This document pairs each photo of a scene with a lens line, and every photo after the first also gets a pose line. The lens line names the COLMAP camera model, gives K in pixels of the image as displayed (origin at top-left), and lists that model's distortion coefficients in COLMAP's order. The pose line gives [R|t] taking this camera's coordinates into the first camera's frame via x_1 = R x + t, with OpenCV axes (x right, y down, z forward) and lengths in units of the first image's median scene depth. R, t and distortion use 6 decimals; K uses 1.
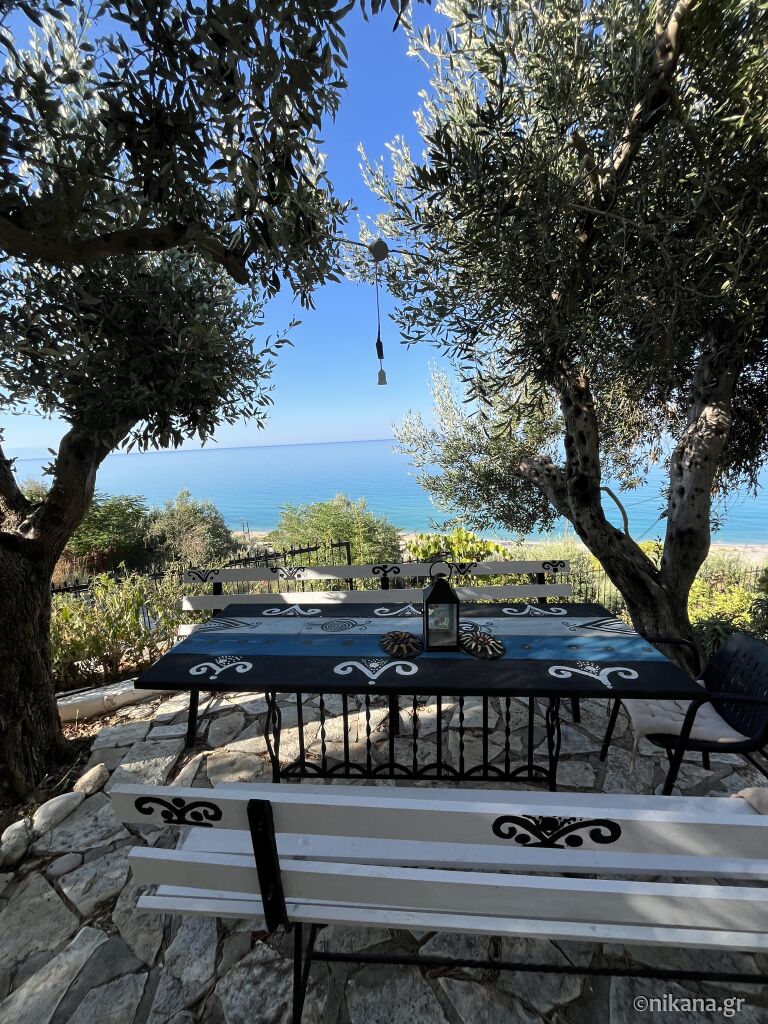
lens RADIAL K [[412.1, 0, 384.0], [0, 412.1, 512.0], [0, 0, 1]] dist [-0.003091, 0.000782]
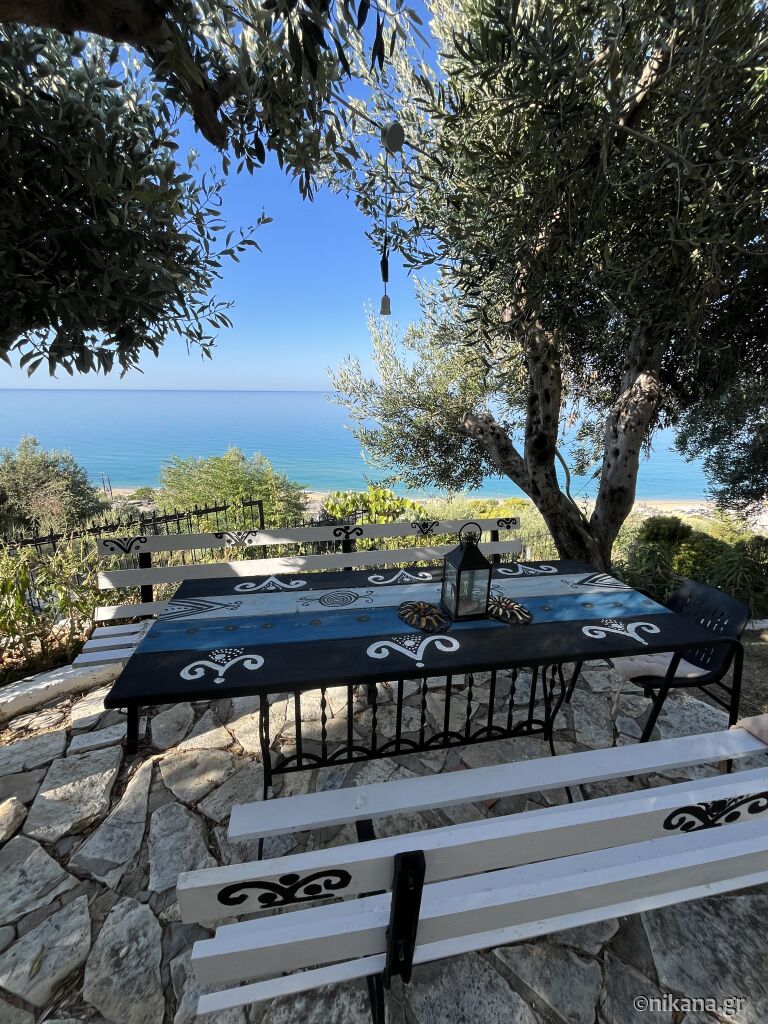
lens RADIAL K [[412.1, 0, 384.0], [0, 412.1, 512.0], [0, 0, 1]] dist [-0.003091, 0.000782]
pose [[0.963687, -0.013795, 0.266678, -0.217305], [-0.013870, 0.994731, 0.101576, 0.005015], [-0.266674, -0.101586, 0.958418, 0.146157]]
